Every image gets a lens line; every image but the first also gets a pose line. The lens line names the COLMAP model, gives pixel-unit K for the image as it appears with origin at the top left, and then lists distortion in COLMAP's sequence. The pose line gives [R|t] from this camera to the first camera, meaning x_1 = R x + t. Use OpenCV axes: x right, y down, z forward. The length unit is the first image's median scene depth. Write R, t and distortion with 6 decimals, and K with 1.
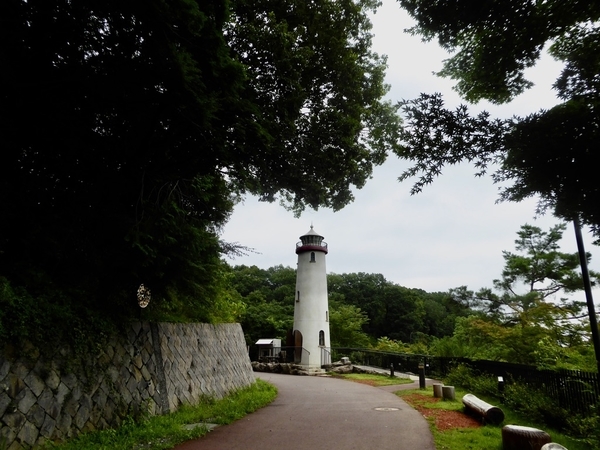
lens RADIAL K [[439.1, 0, 300.0], [0, 439.1, 225.0], [0, 0, 1]] dist [-0.000047, -0.000084]
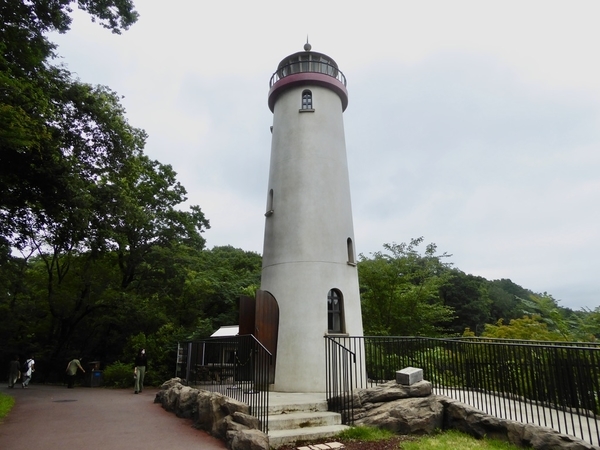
lens RADIAL K [[439.1, 0, 300.0], [0, 439.1, 225.0], [0, 0, 1]] dist [-0.000047, -0.000084]
pose [[0.993959, -0.046376, -0.099472, 0.057674], [0.046612, 0.998913, 0.000044, 0.185218], [0.099362, -0.004680, 0.995040, 0.642195]]
